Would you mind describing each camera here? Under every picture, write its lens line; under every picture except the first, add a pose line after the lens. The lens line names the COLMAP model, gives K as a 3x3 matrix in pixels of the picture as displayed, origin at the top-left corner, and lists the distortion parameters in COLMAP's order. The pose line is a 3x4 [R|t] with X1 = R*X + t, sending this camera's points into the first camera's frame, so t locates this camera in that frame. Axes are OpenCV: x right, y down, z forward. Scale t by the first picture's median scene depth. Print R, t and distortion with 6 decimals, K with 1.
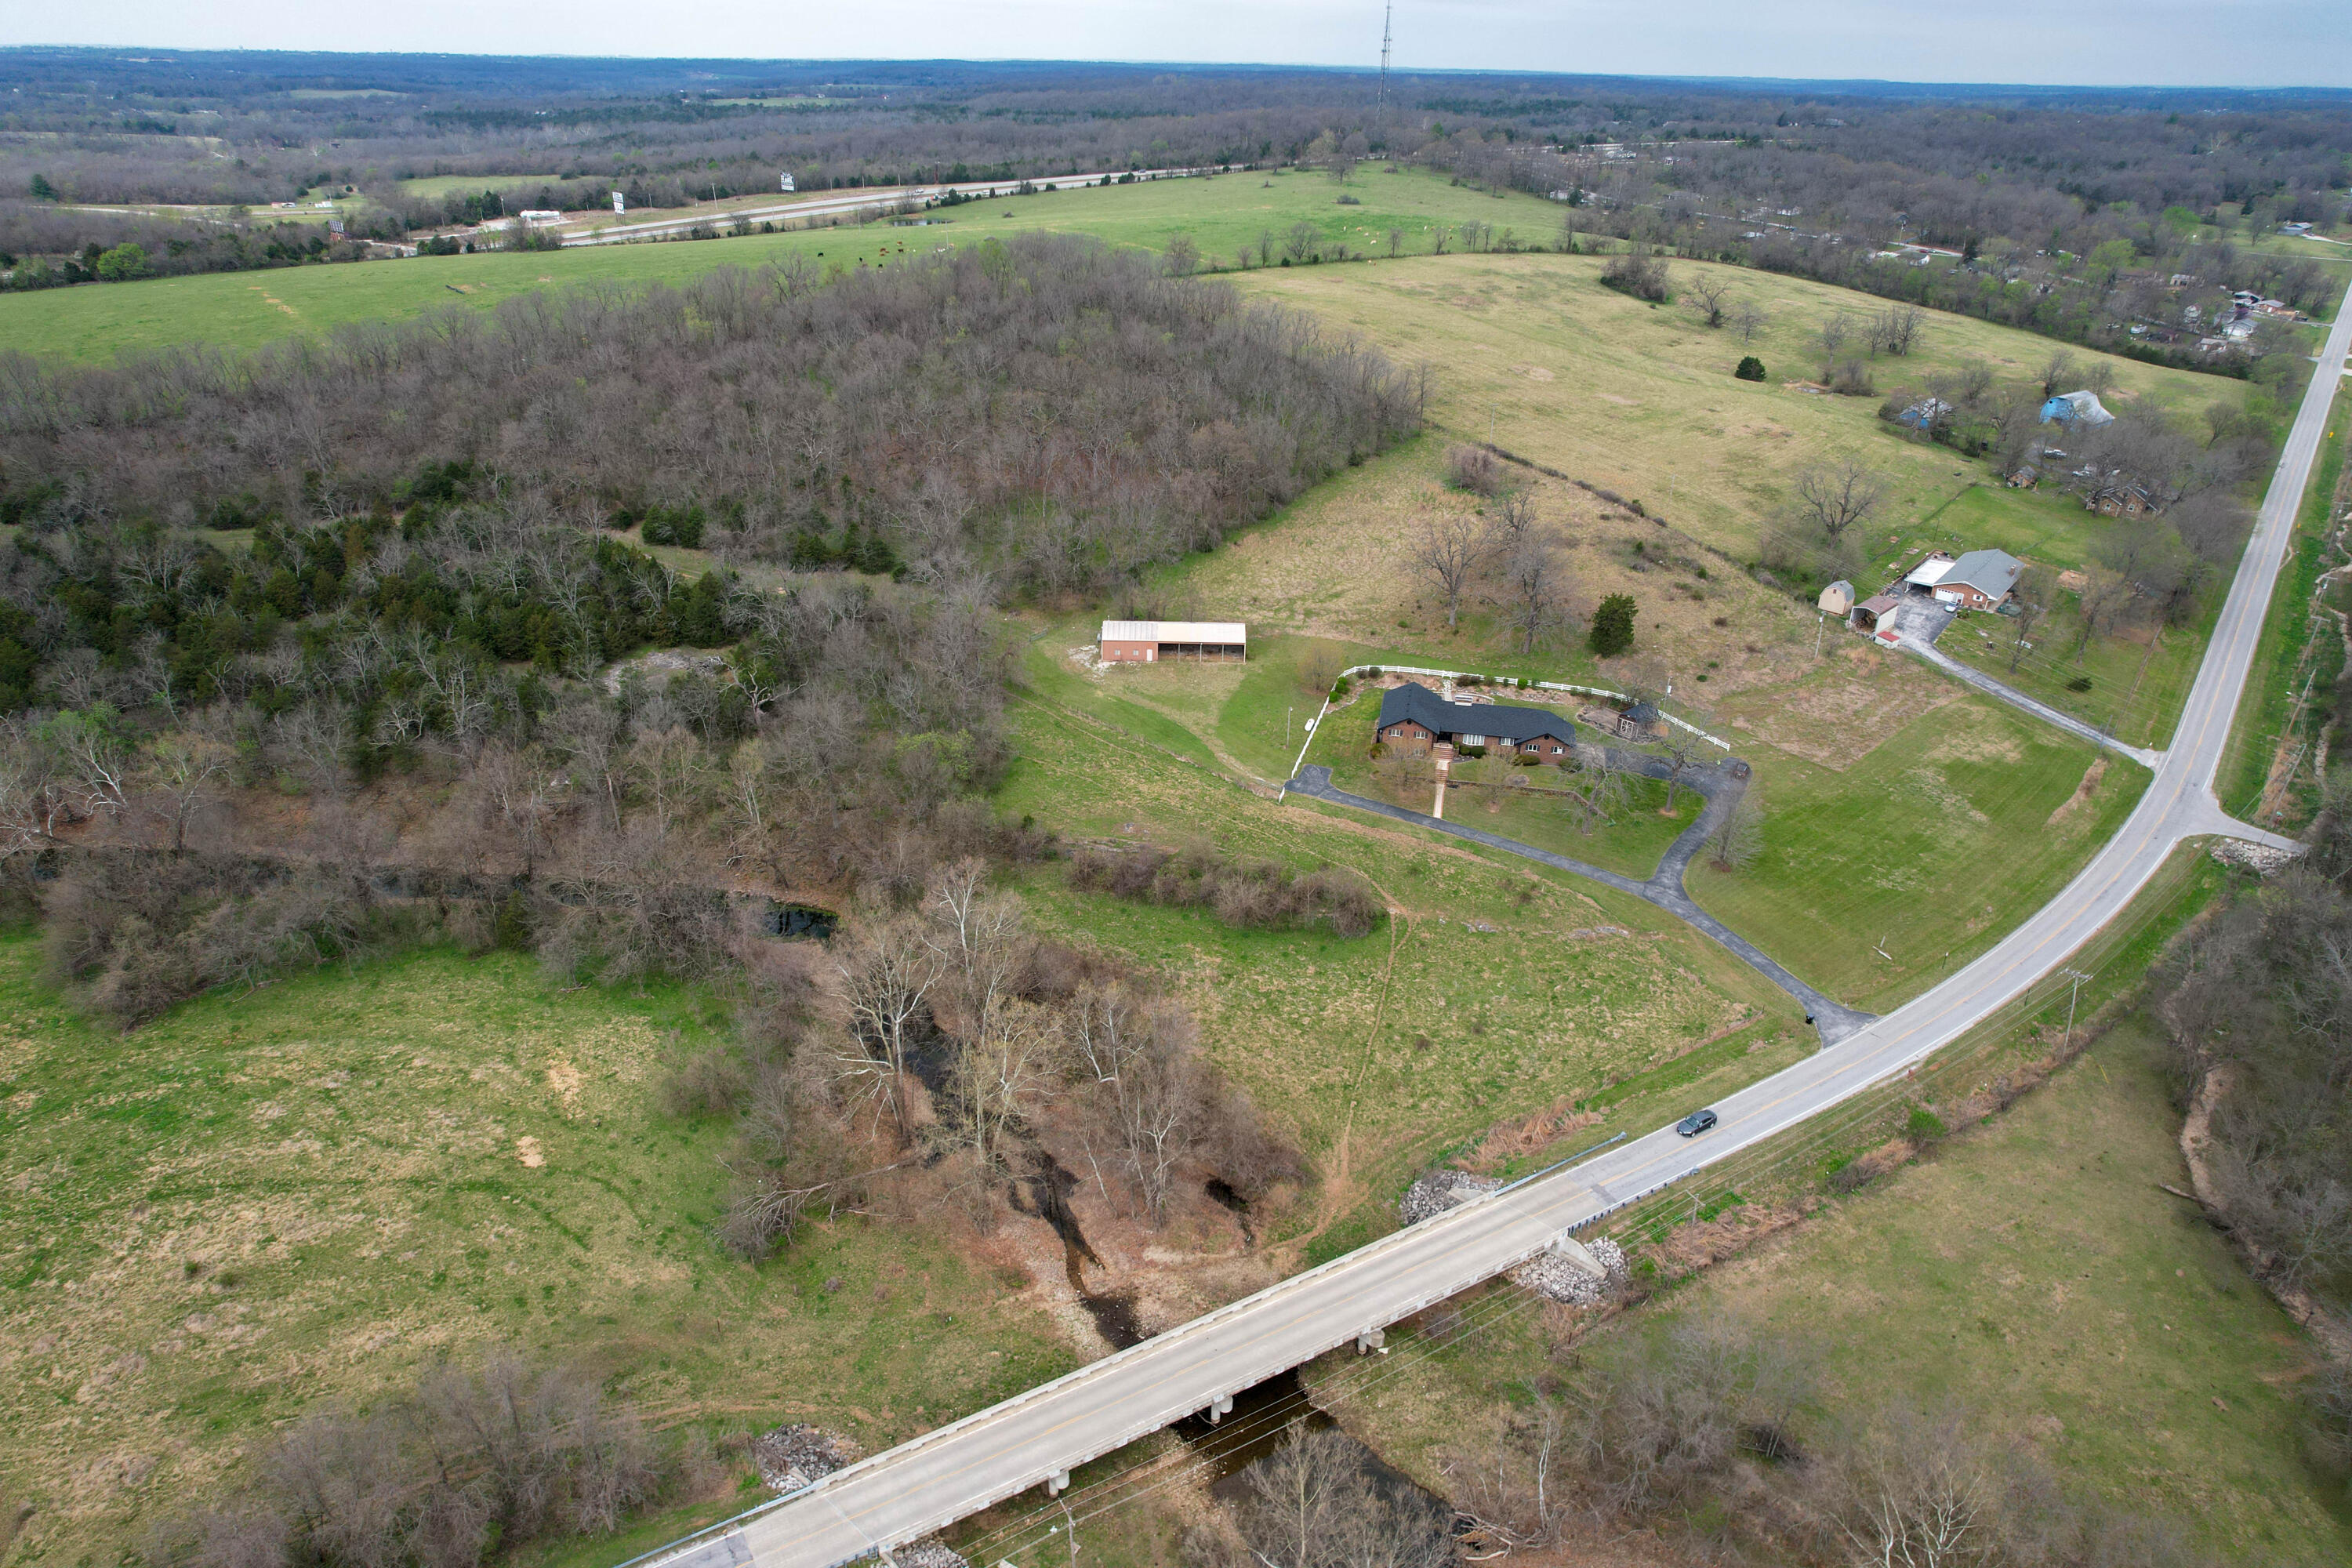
lens RADIAL K [[1503.9, 0, 1179.4], [0, 1503.9, 783.4], [0, 0, 1]] dist [-0.079134, 0.072049]
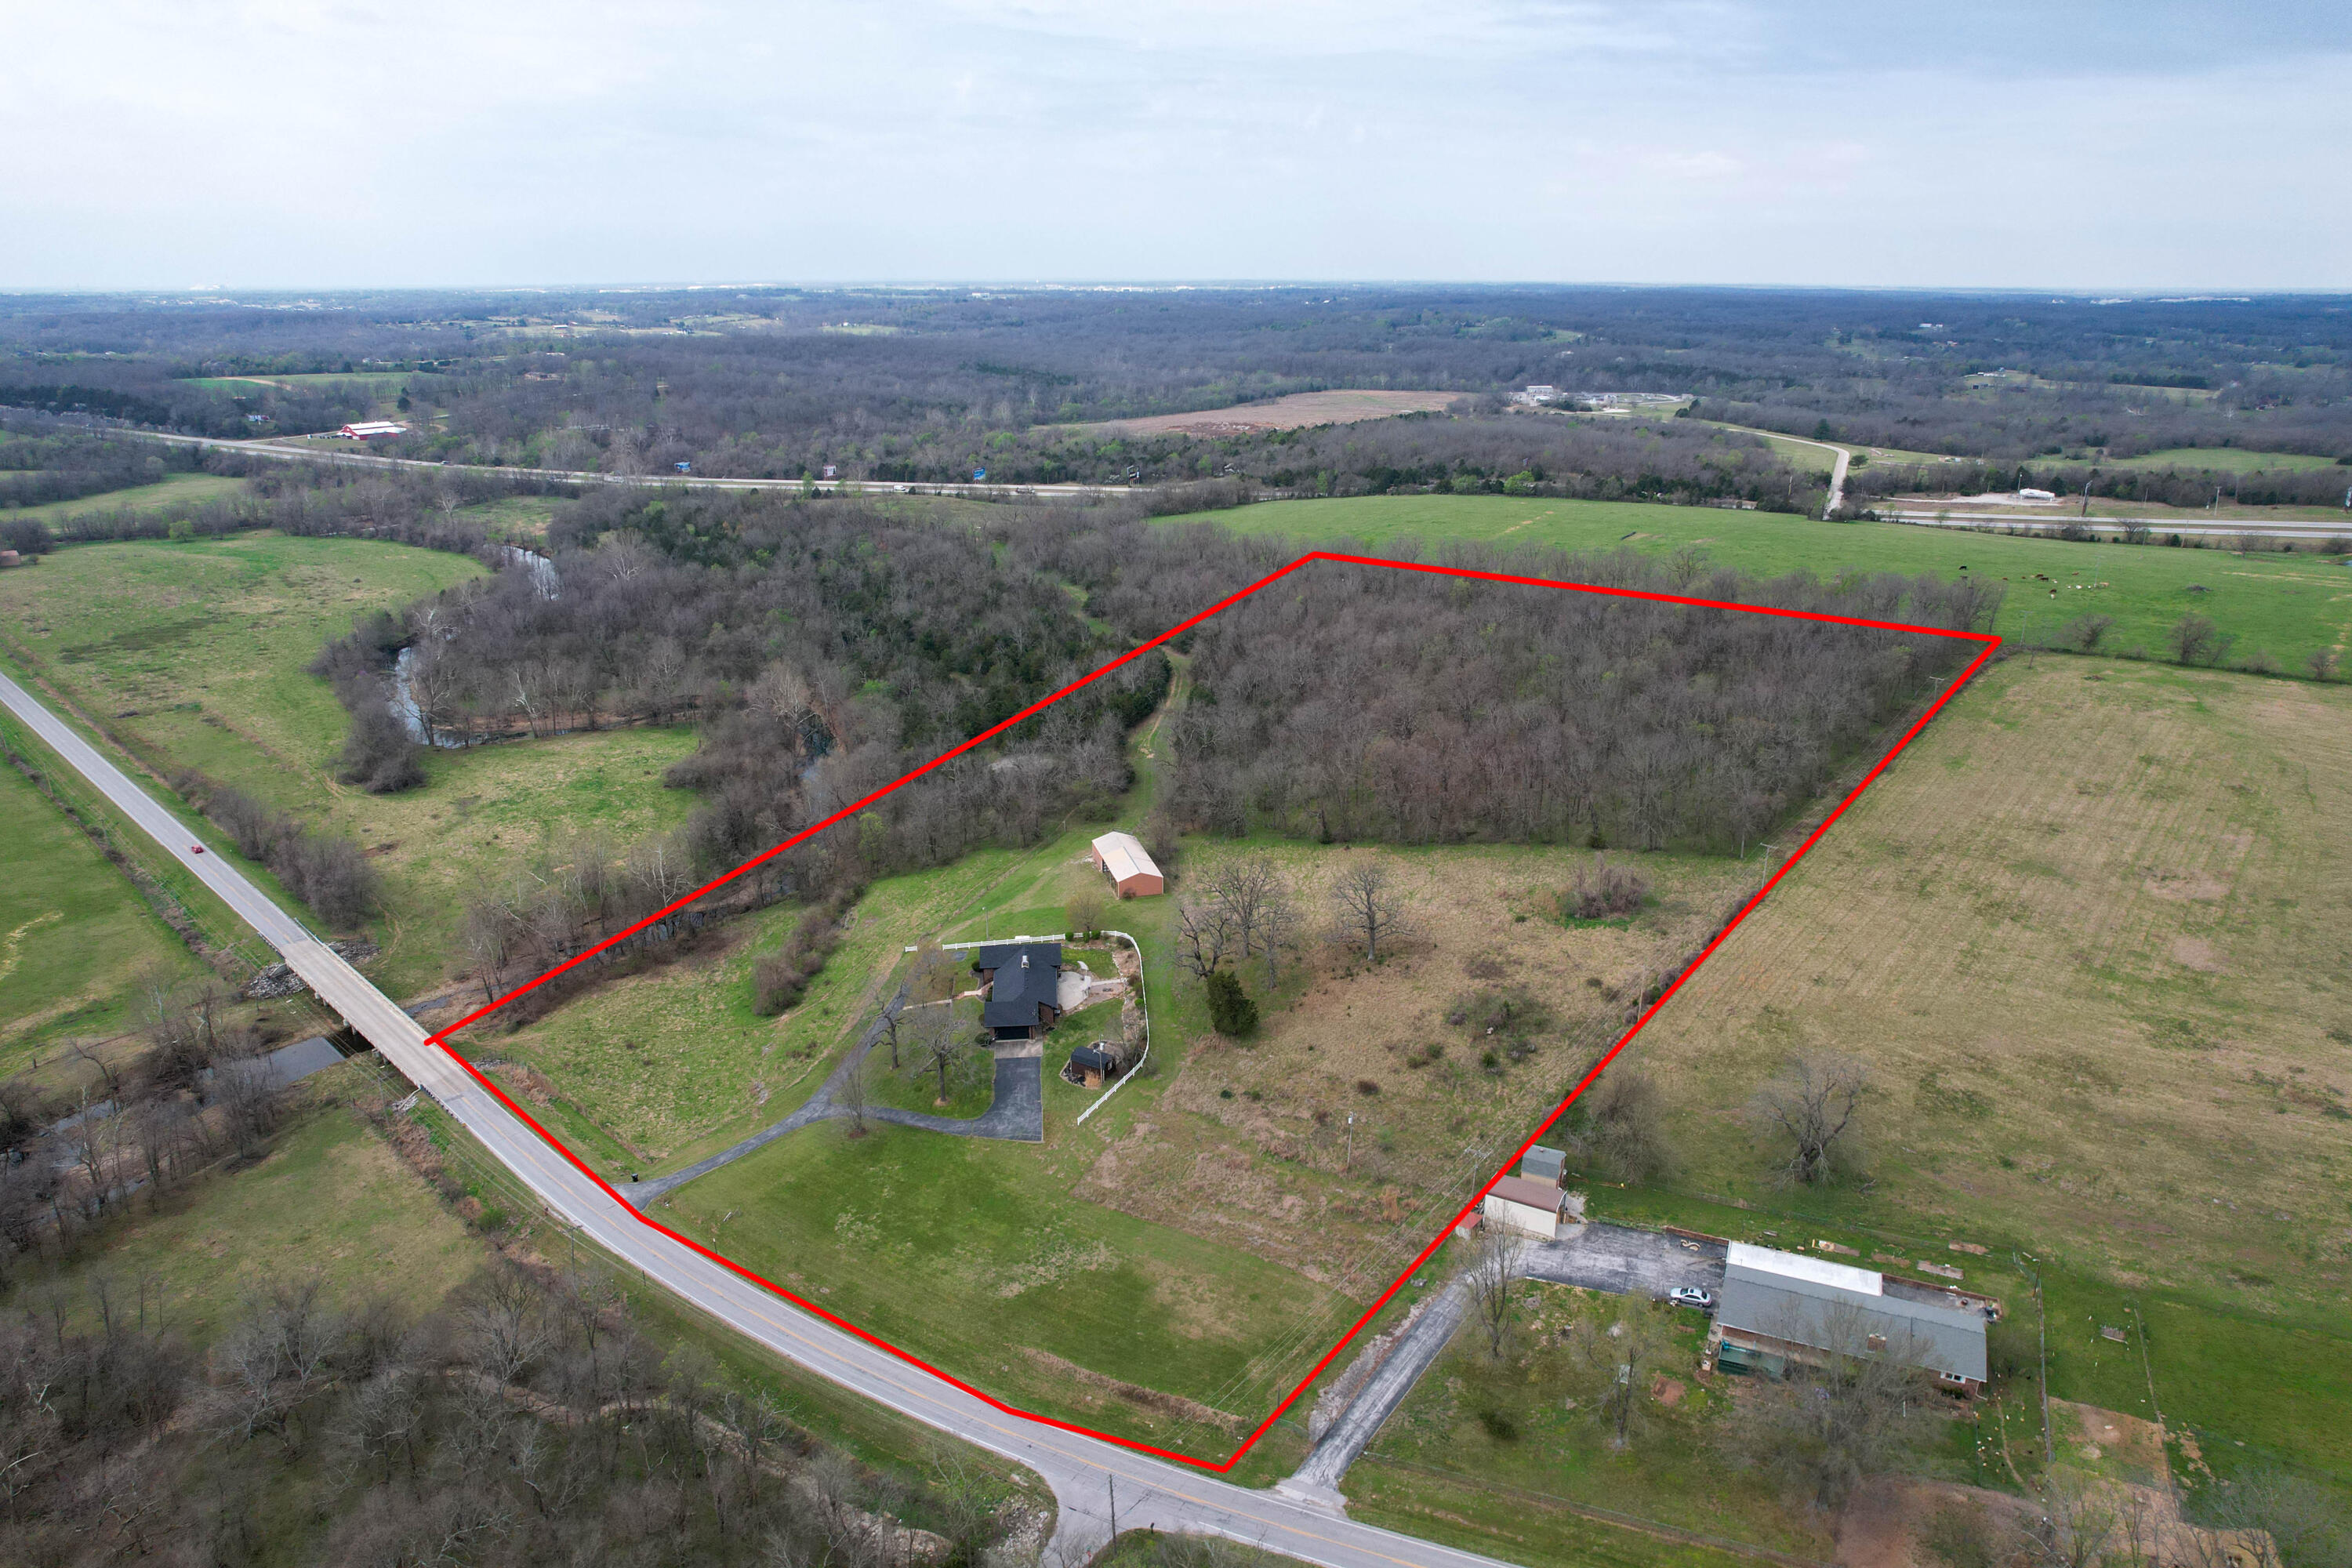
lens RADIAL K [[1526.4, 0, 1176.0], [0, 1526.4, 784.0], [0, 0, 1]] dist [-0.070643, 0.057476]
pose [[0.268836, 0.290555, -0.918316, 1.281565], [-0.419893, 0.893403, 0.159749, -0.421052], [0.866843, 0.342649, 0.362181, 0.650910]]
